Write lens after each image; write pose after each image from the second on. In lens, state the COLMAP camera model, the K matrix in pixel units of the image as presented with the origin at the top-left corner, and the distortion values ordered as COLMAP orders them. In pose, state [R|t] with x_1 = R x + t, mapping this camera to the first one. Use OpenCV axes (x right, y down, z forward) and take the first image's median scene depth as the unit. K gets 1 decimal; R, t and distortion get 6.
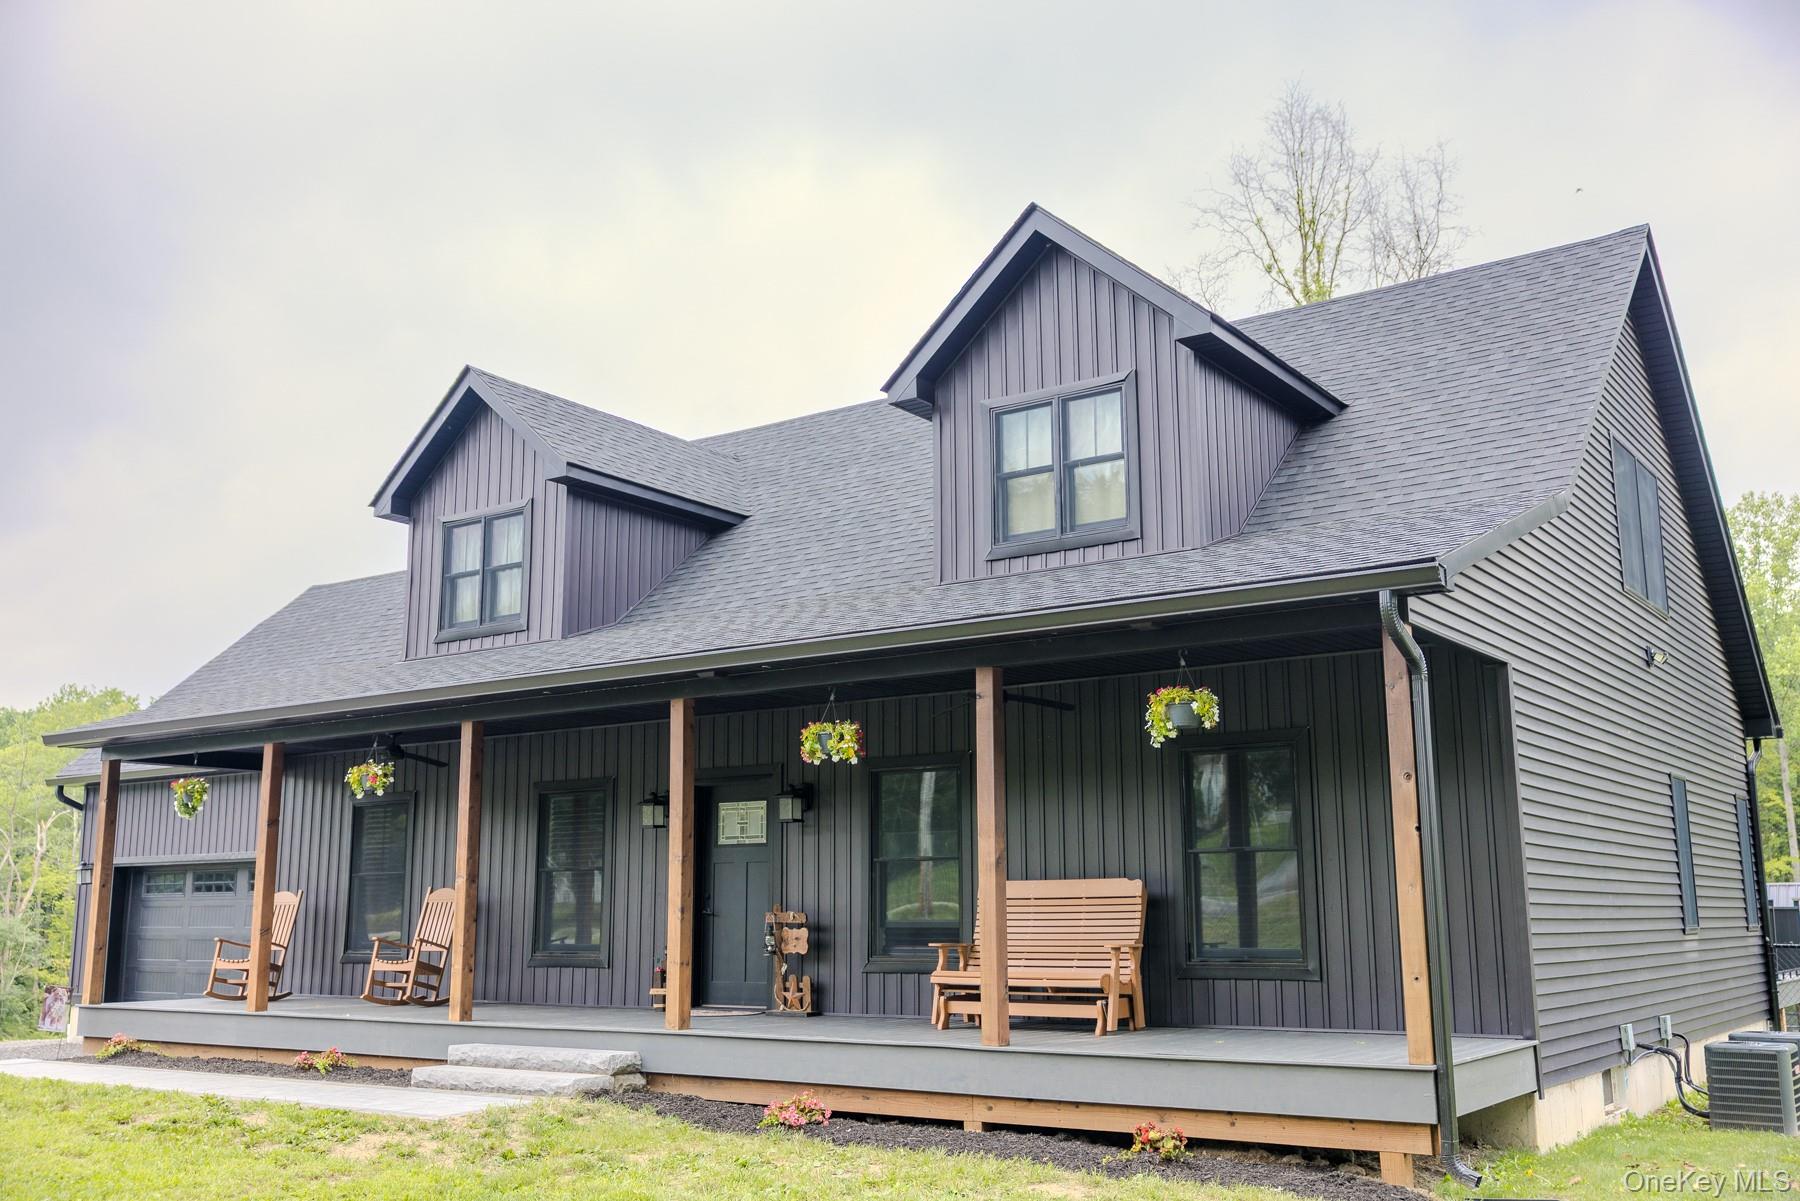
lens RADIAL K [[1688.5, 0, 900.0], [0, 1688.5, 600.5], [0, 0, 1]] dist [0.004991, 0.000770]
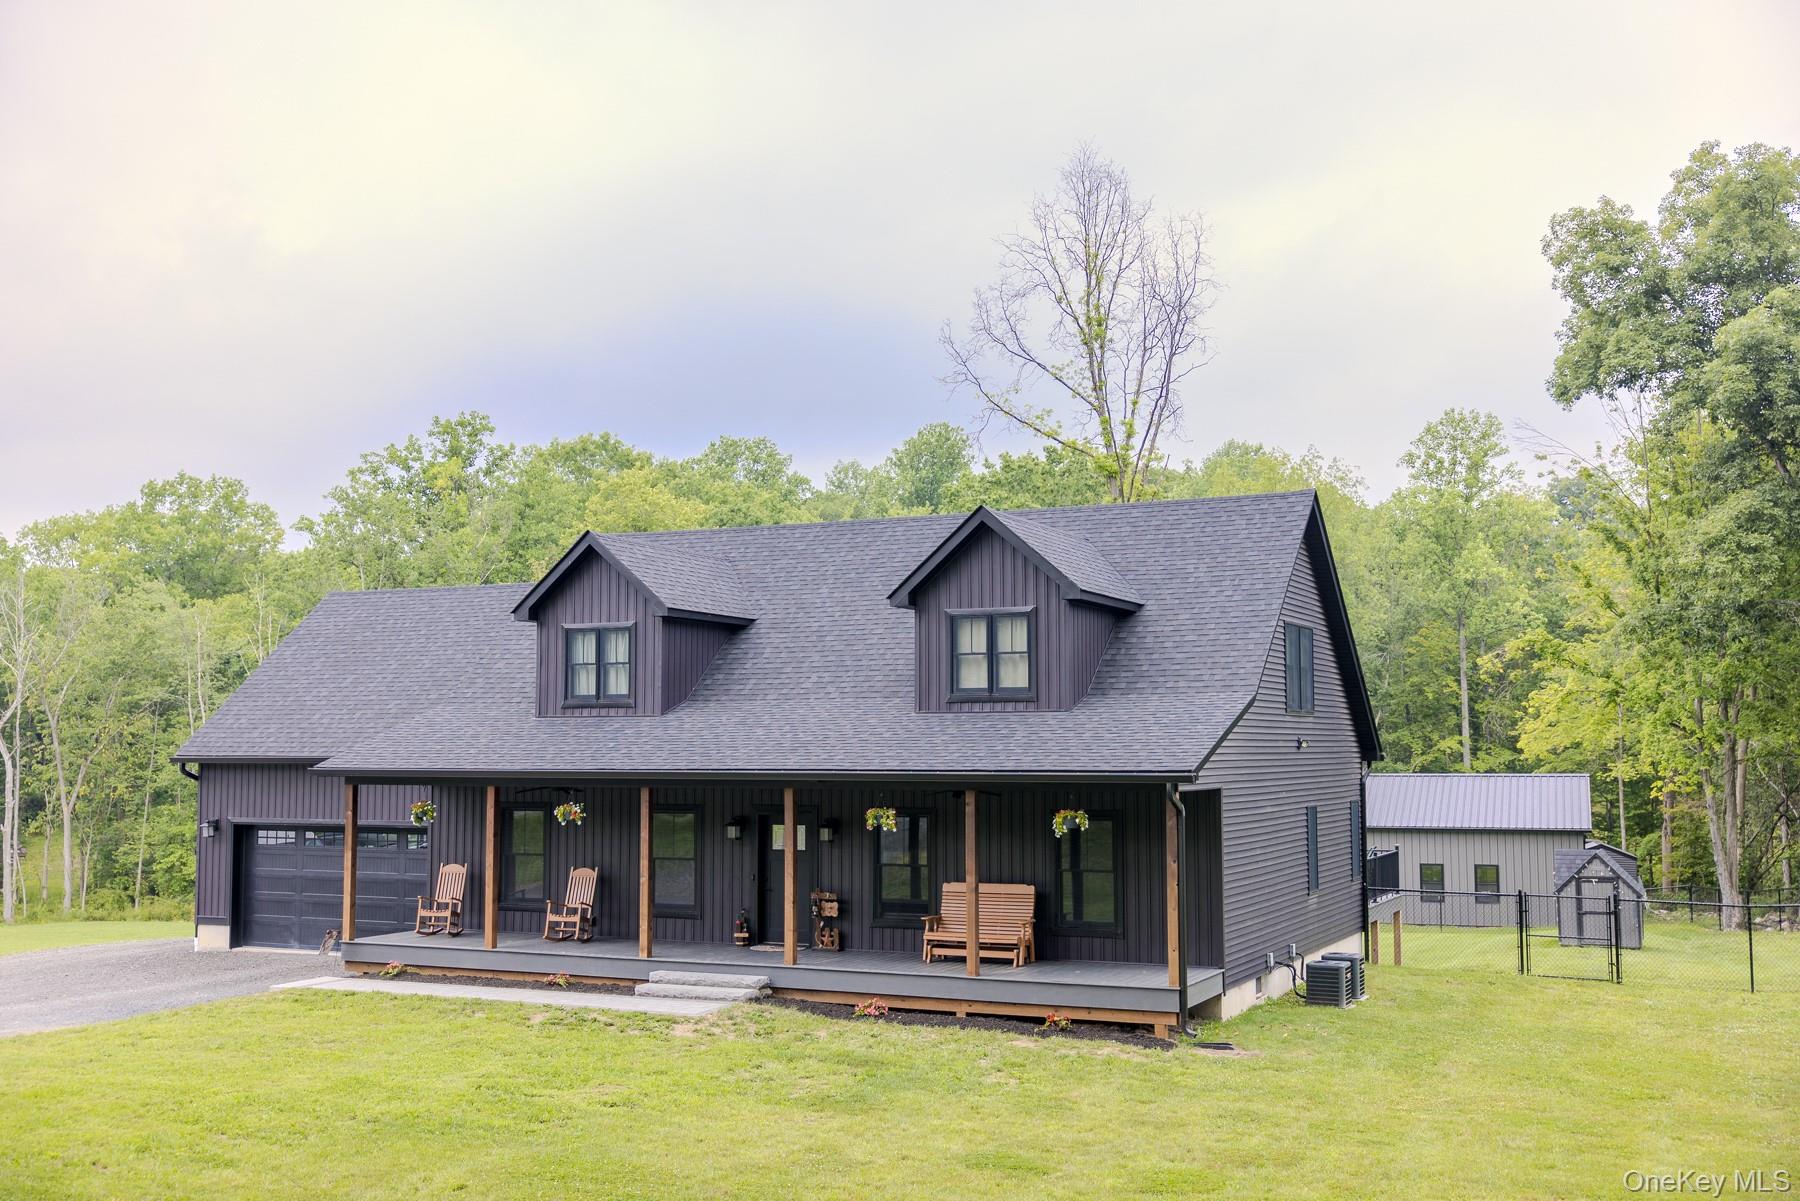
lens RADIAL K [[1891.7, 0, 900.0], [0, 1891.7, 600.5], [0, 0, 1]] dist [0.002789, 0.014478]
pose [[0.985408, 0.016417, 0.169416, -0.357893], [-0.035034, 0.993588, 0.107497, -0.363657], [-0.166565, -0.111864, 0.979665, -0.995403]]
